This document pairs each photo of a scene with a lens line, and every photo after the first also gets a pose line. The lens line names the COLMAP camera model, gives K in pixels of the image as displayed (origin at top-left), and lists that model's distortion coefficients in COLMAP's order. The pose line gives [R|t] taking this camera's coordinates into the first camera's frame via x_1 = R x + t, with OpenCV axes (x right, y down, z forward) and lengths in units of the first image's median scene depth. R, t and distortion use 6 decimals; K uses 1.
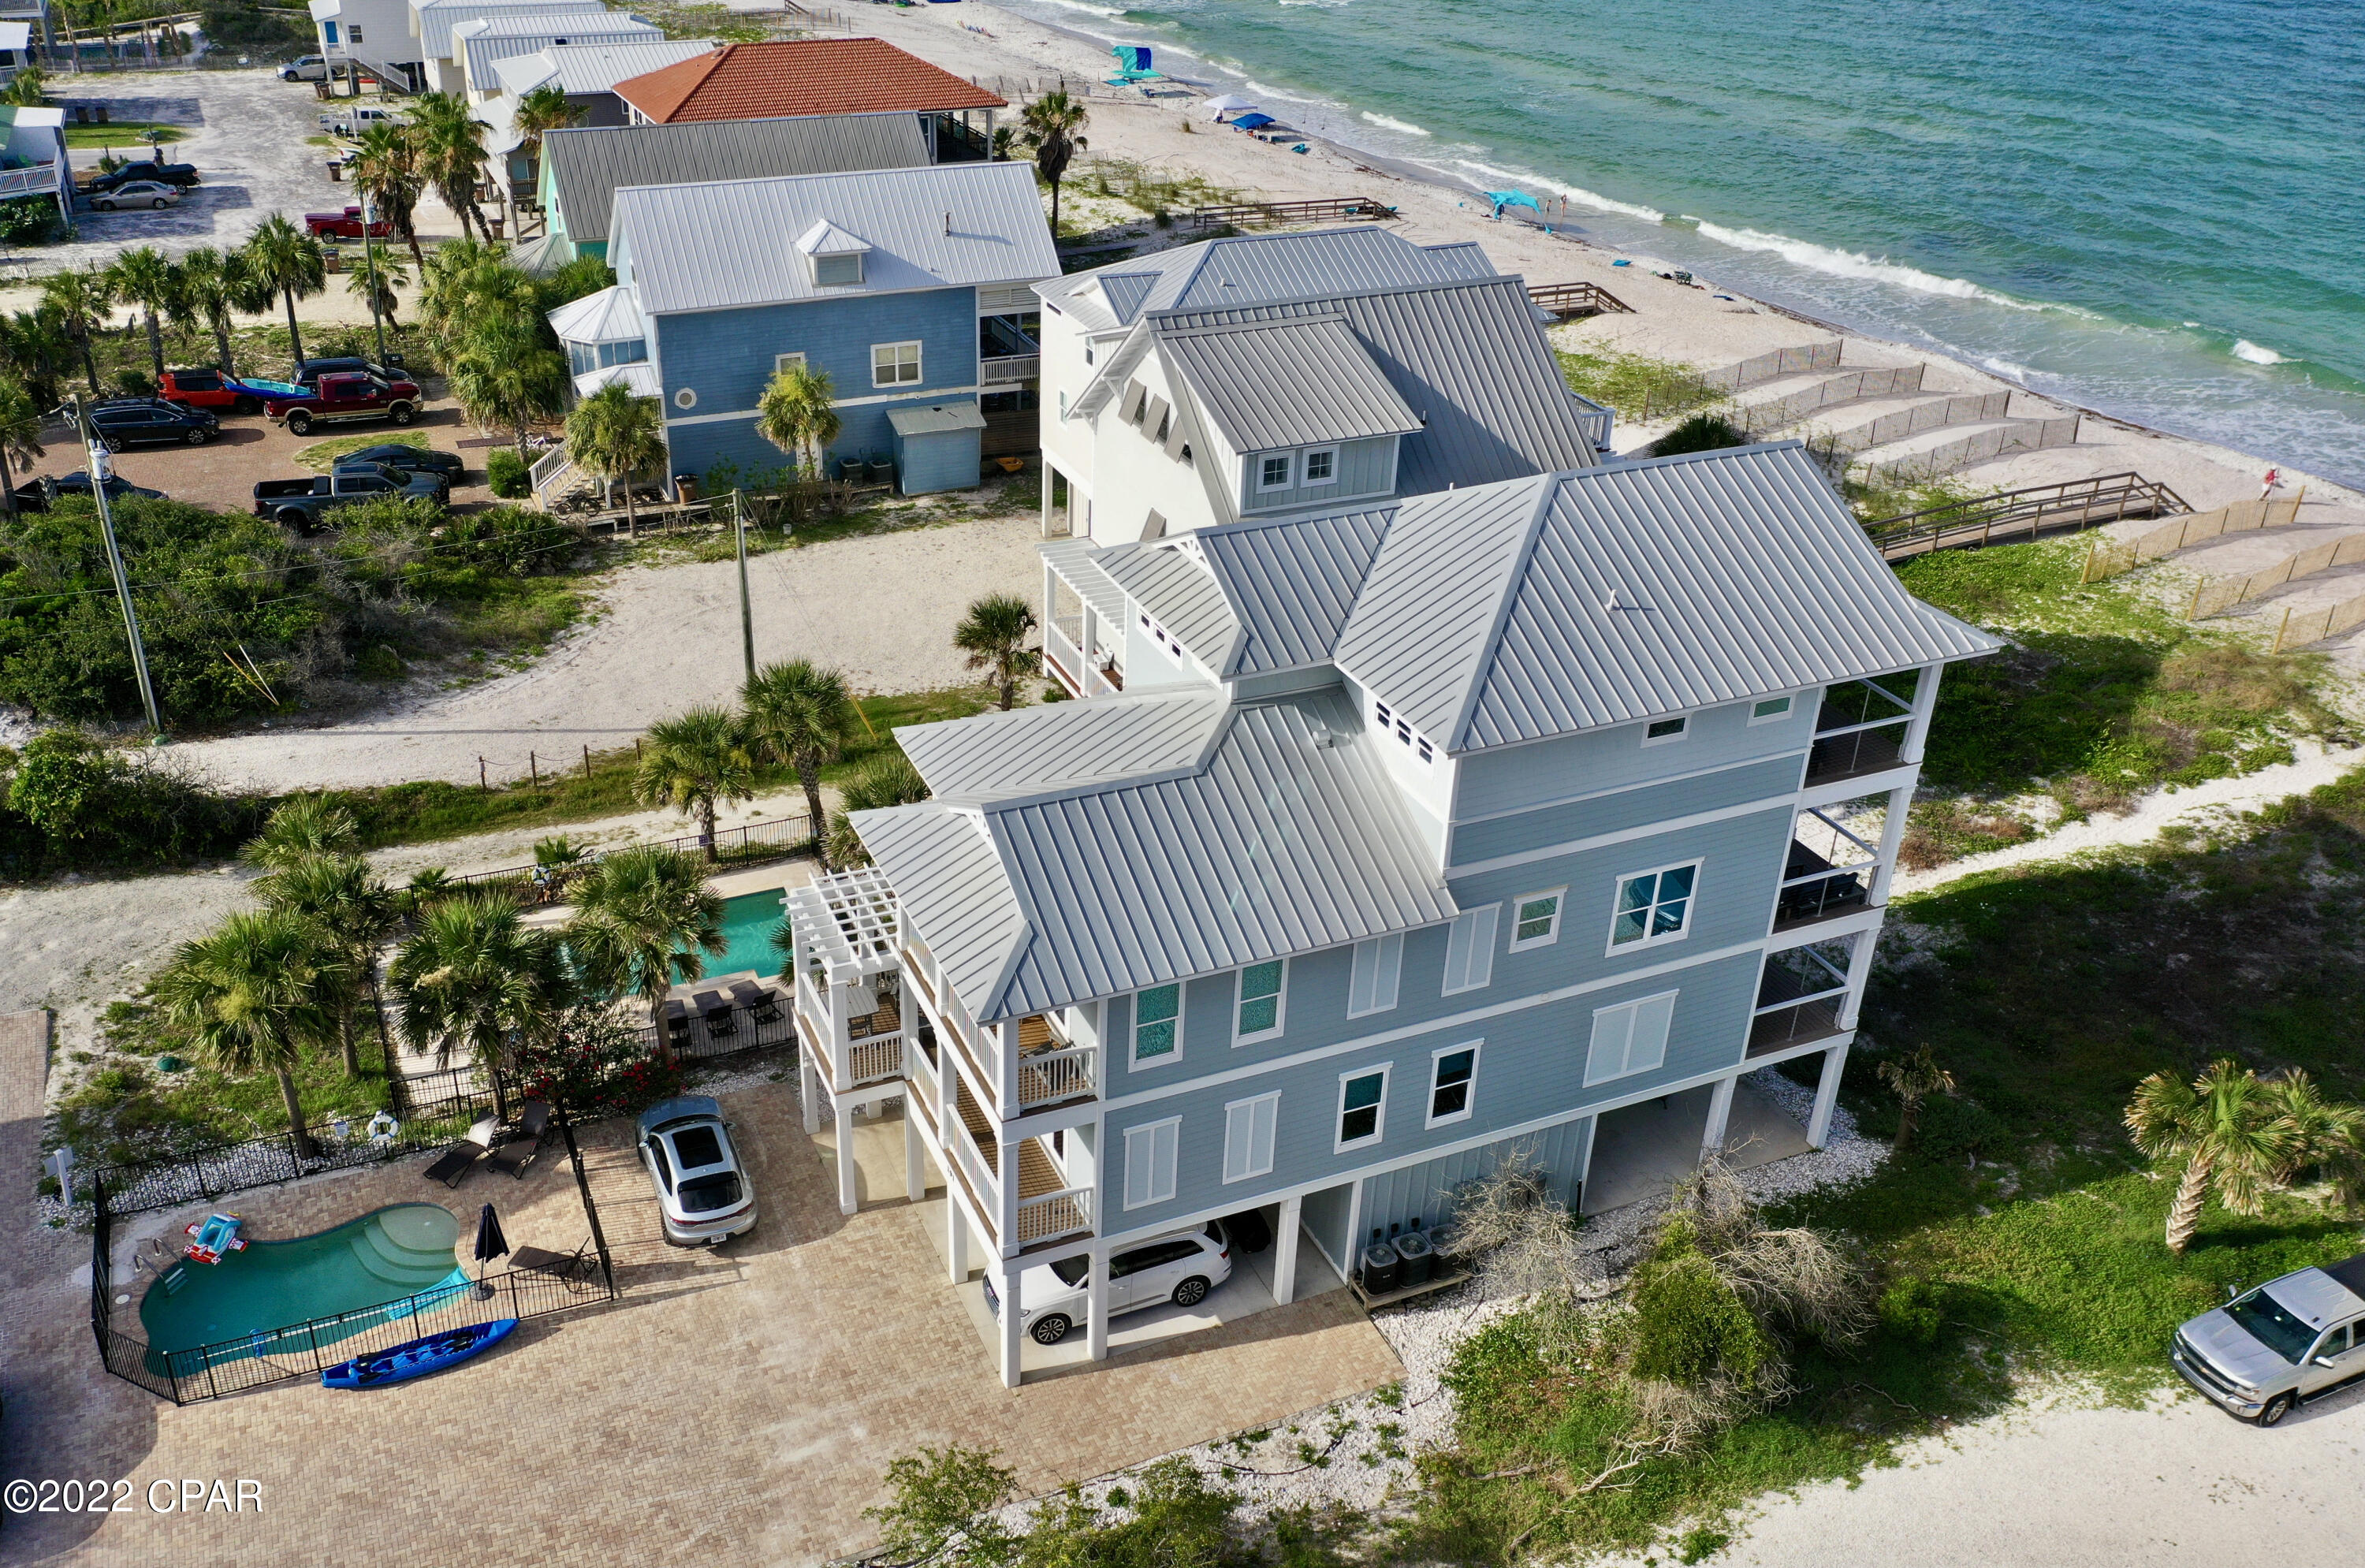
lens RADIAL K [[1989.4, 0, 1101.5], [0, 1989.4, 795.7], [0, 0, 1]] dist [-0.000018, -0.004356]
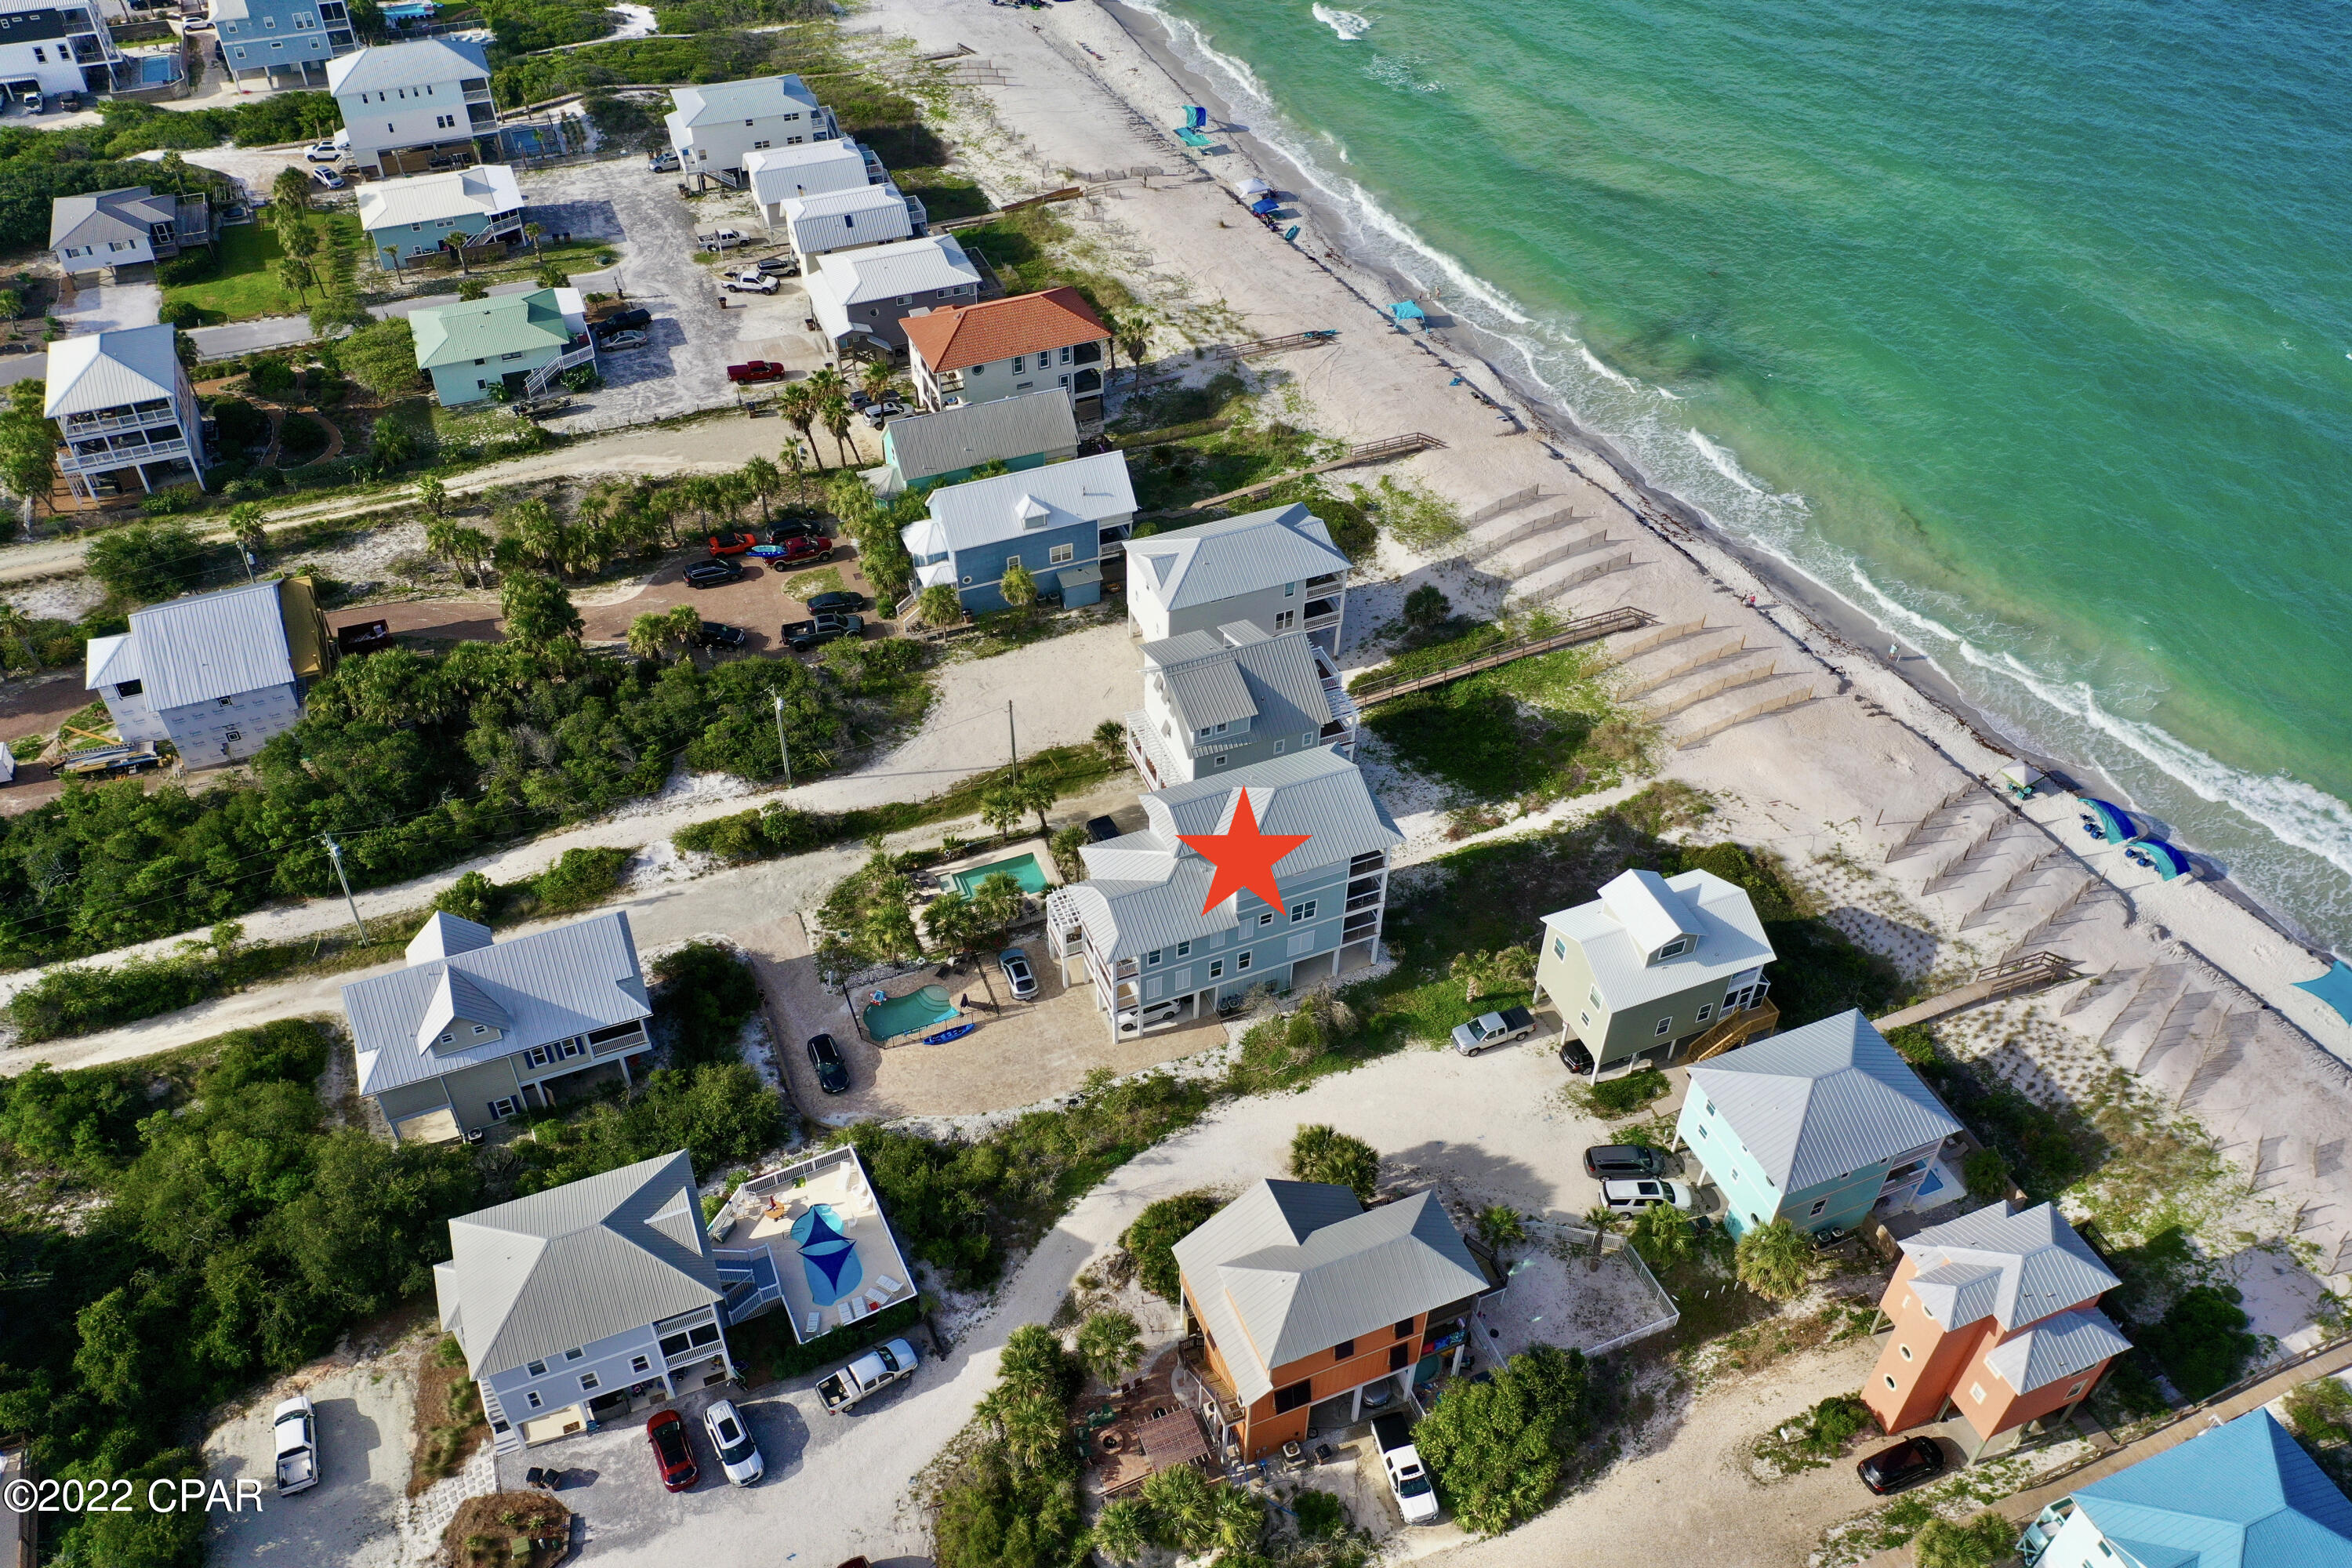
lens RADIAL K [[1821.5, 0, 1176.0], [0, 1821.5, 784.0], [0, 0, 1]] dist [0.000426, -0.002299]
pose [[0.999884, 0.003196, -0.014903, 0.090692], [0.000529, 0.969906, 0.243478, -0.789620], [0.015233, -0.243457, 0.969792, -1.701125]]
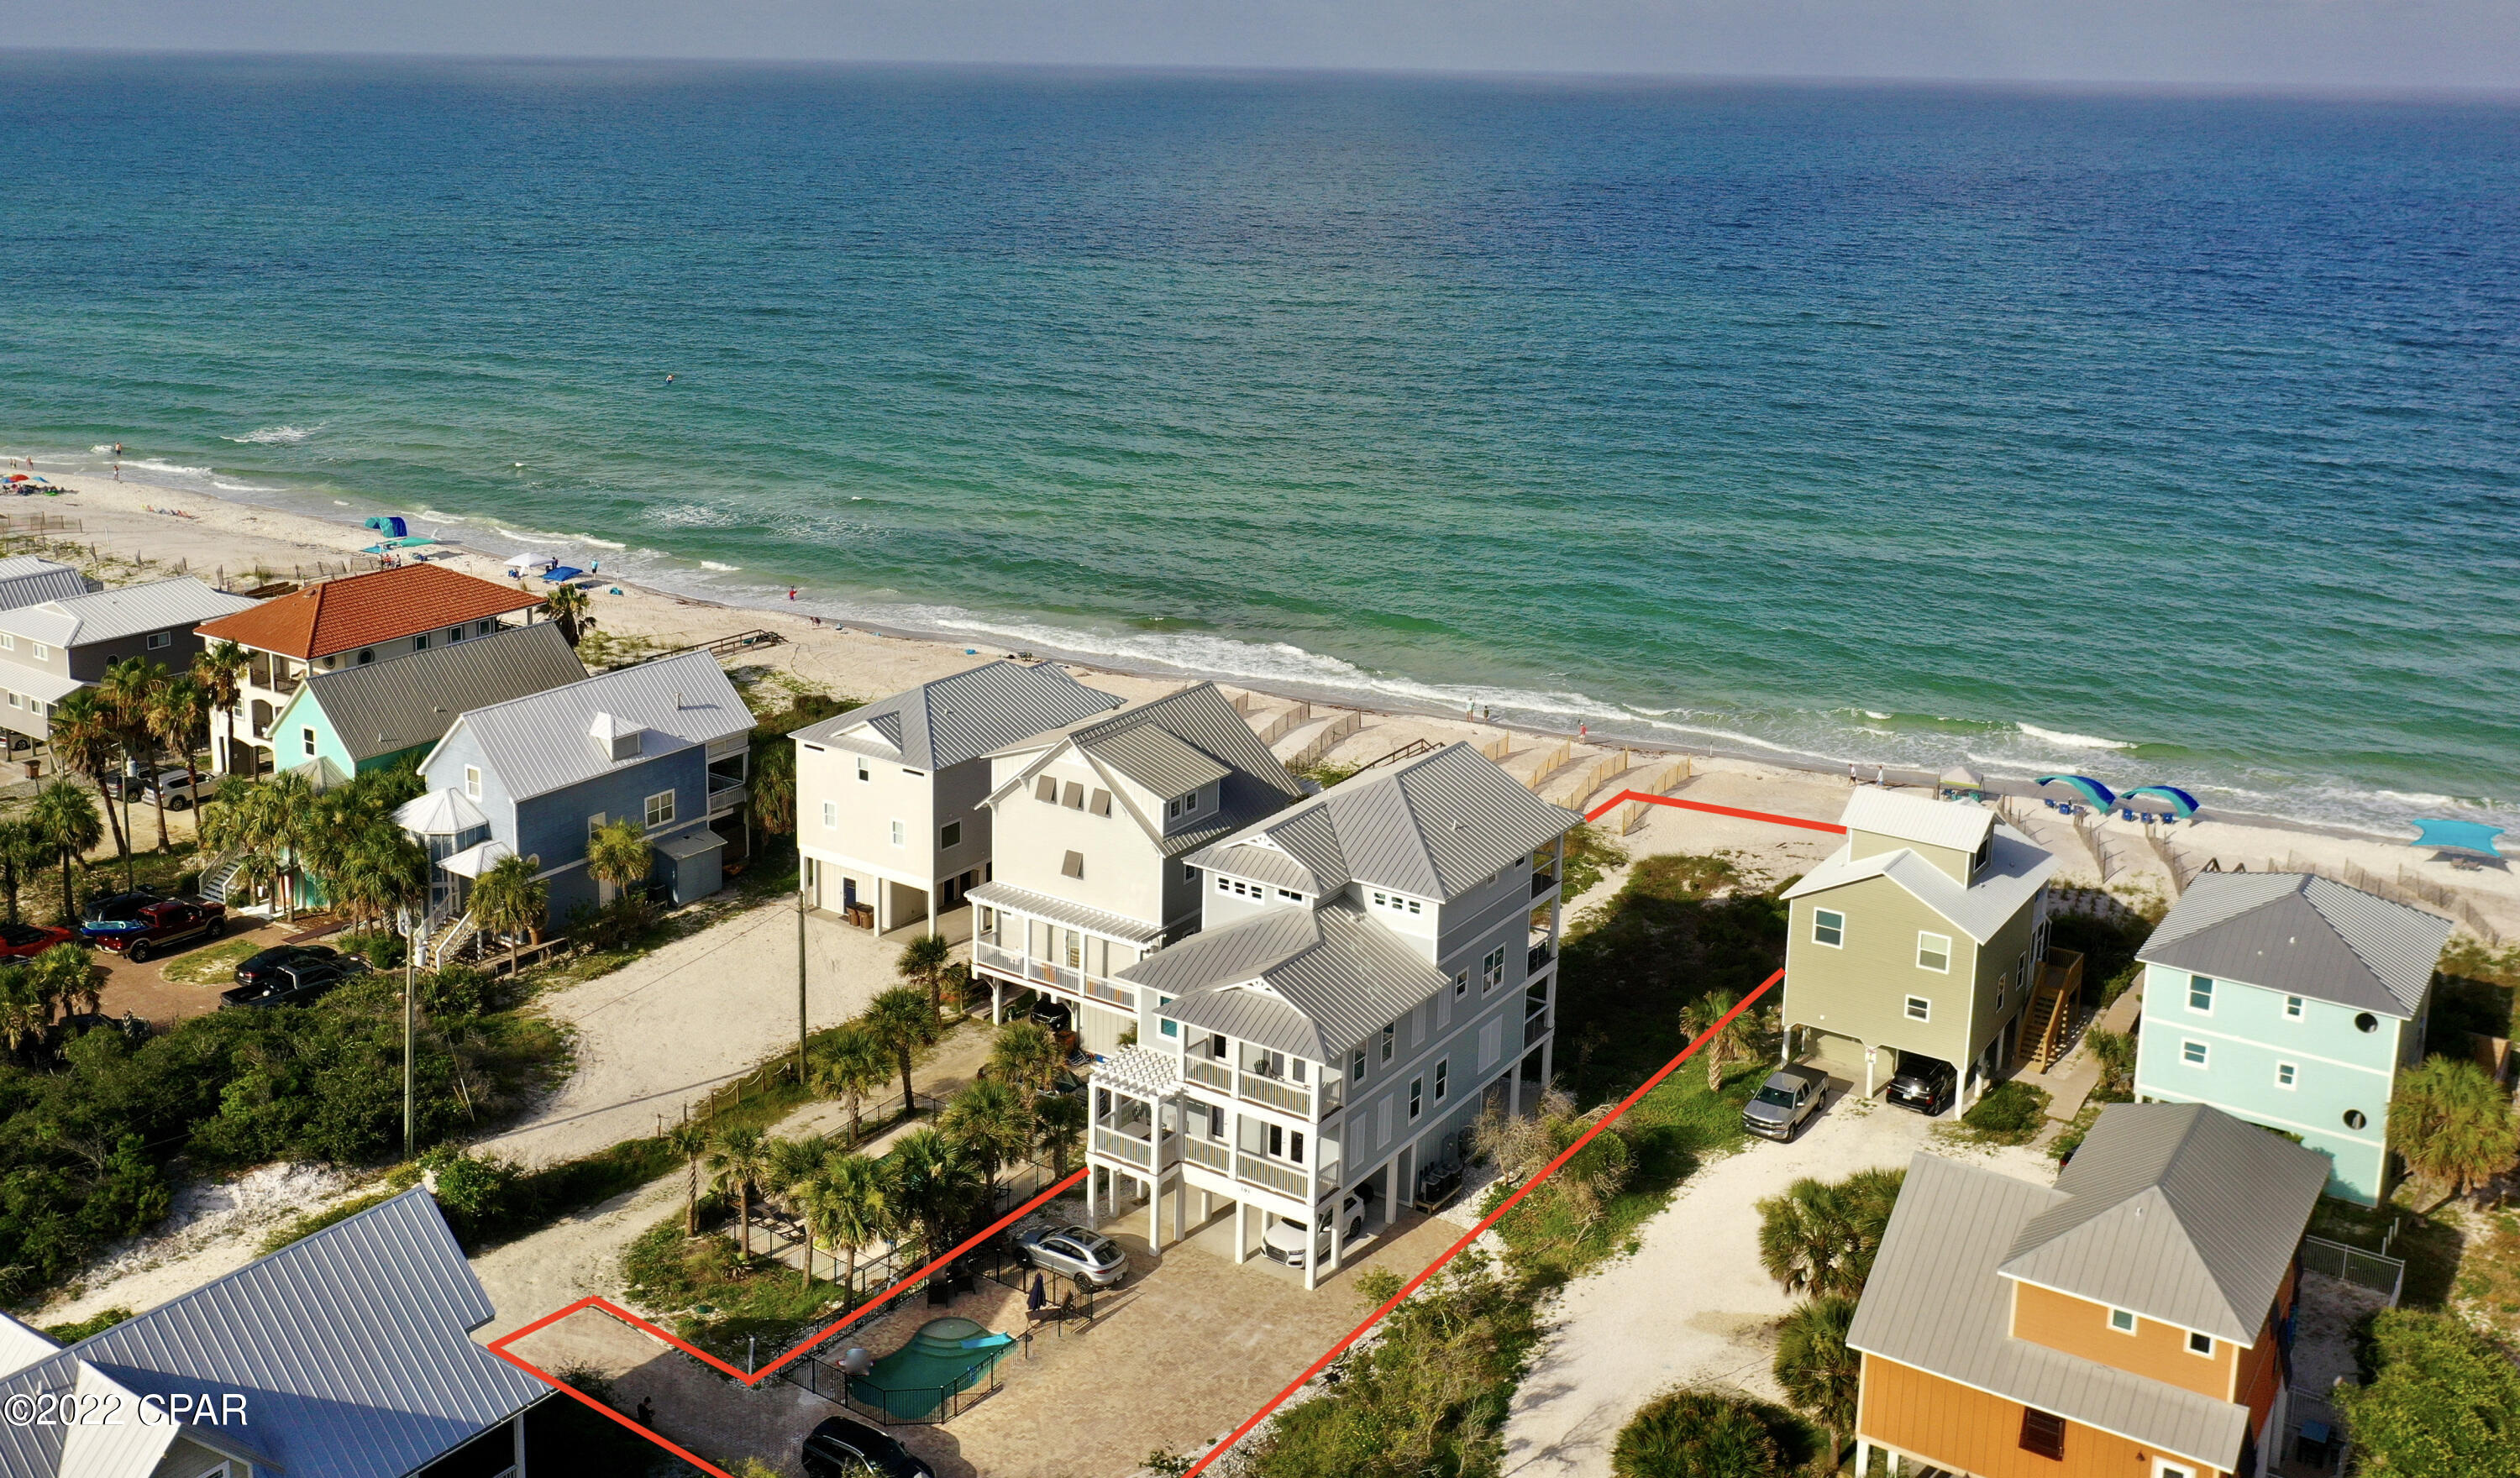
lens RADIAL K [[2302.8, 0, 1126.8], [0, 2302.8, 559.8], [0, 0, 1]] dist [0.002136, 0.001002]
pose [[0.850354, -0.118972, 0.512586, -1.041759], [0.259147, 0.942472, -0.211162, 0.051737], [-0.457975, 0.312398, 0.832266, -0.802885]]
